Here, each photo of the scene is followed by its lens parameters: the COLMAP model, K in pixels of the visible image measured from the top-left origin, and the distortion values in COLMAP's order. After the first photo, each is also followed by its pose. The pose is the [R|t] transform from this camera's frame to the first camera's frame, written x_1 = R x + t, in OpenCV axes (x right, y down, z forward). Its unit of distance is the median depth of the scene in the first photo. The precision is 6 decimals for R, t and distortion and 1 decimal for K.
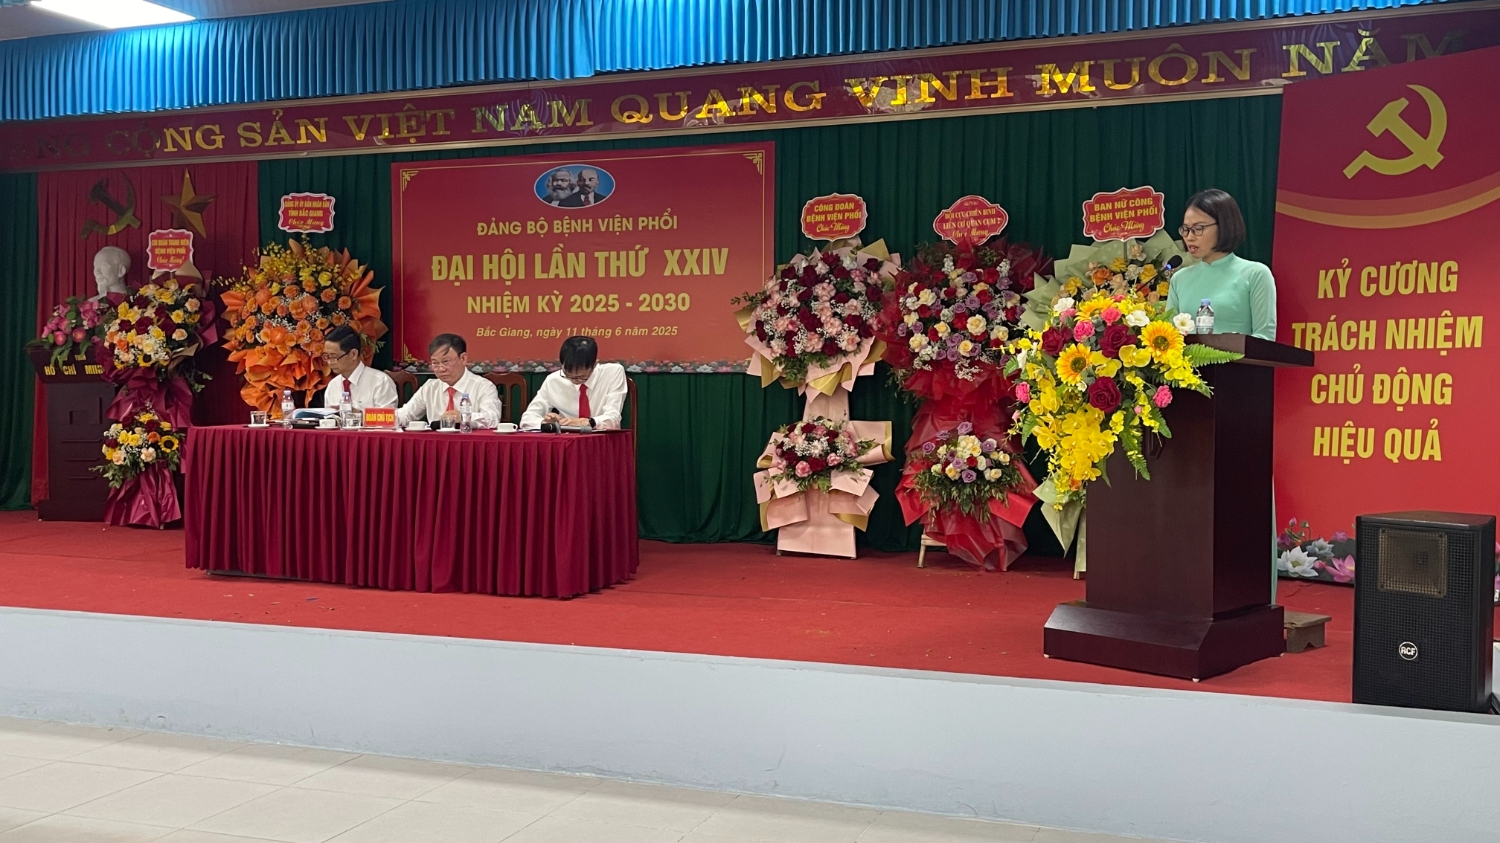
lens RADIAL K [[1493.6, 0, 744.0], [0, 1493.6, 451.8], [0, 0, 1]] dist [0.047083, 0.000000]
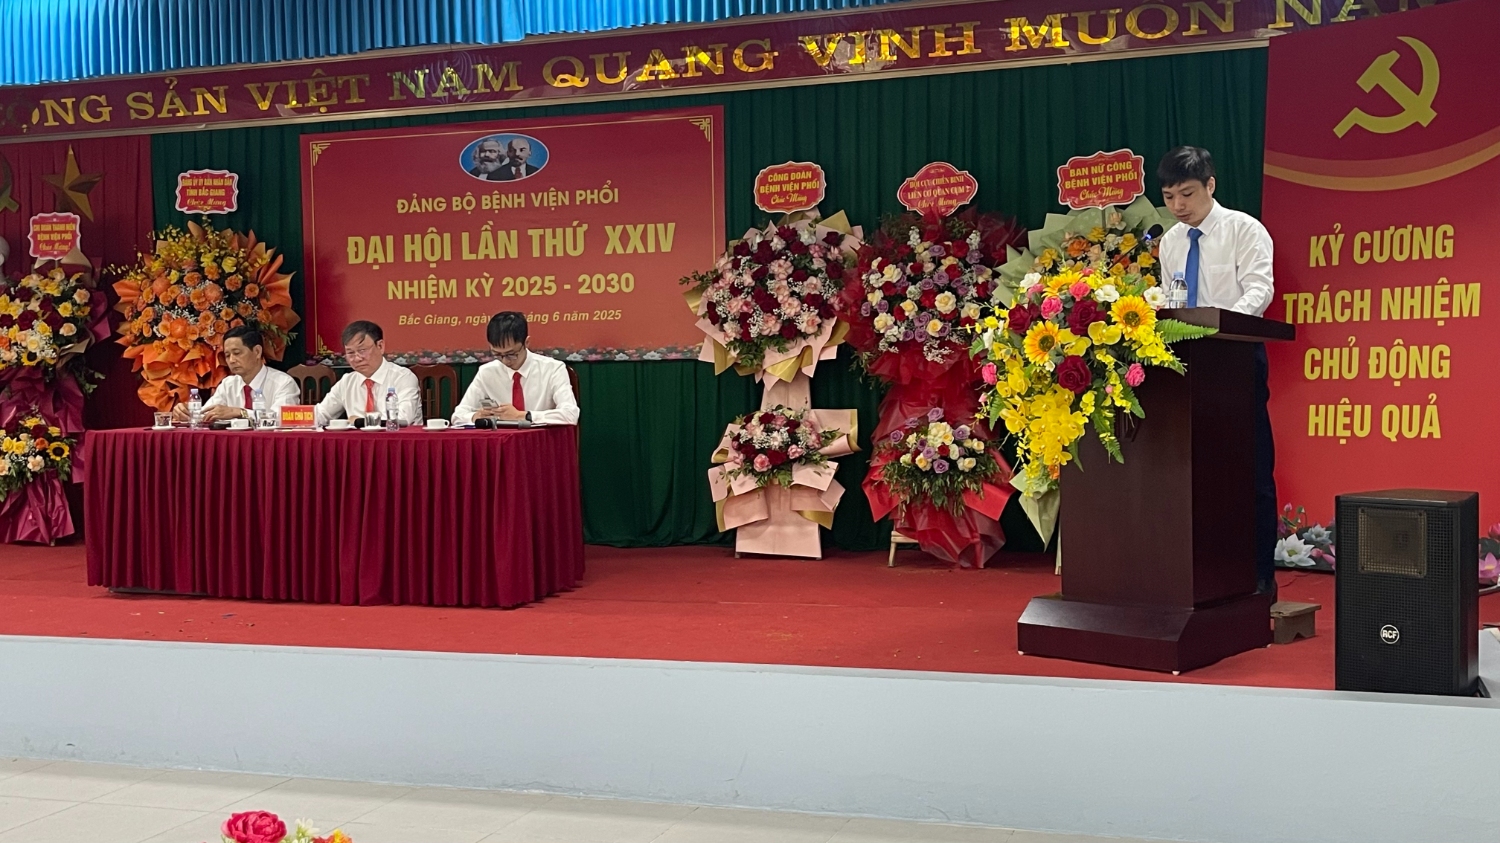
lens RADIAL K [[1713.8, 0, 741.1], [0, 1713.8, 454.6], [0, 0, 1]] dist [0.049170, 0.000000]
pose [[0.999472, -0.021495, 0.024354, 0.001386], [0.021429, 0.999766, 0.002961, 0.003109], [-0.024412, -0.002437, 0.999699, -0.052944]]
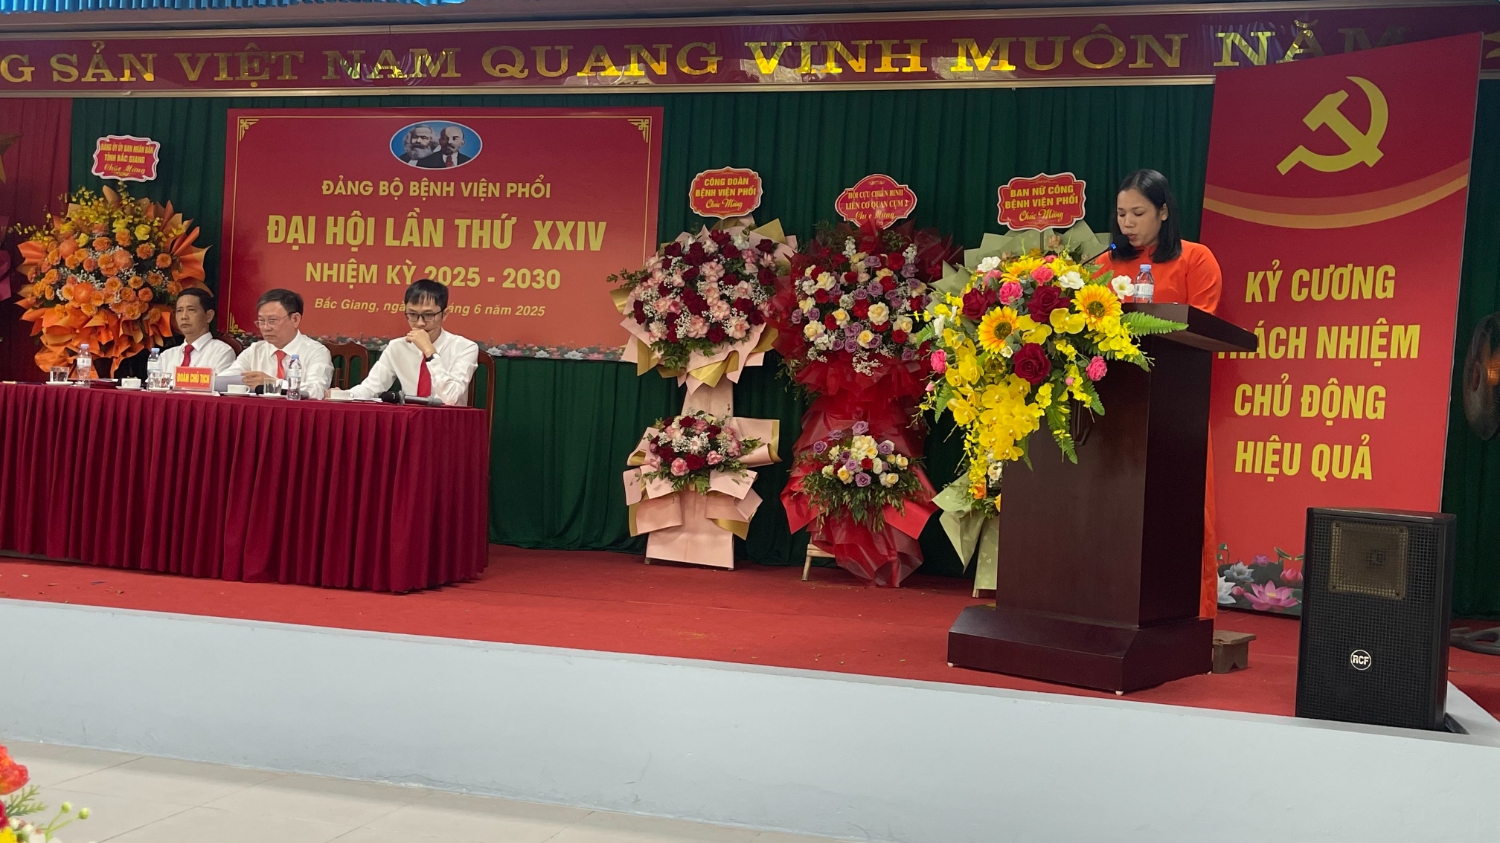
lens RADIAL K [[1573.2, 0, 746.5], [0, 1573.2, 451.8], [0, 0, 1]] dist [0.041377, 0.000000]
pose [[0.994967, 0.048358, 0.087767, -0.003291], [-0.045412, 0.998346, -0.035265, 0.034321], [-0.089327, 0.031101, 0.995517, 0.059536]]
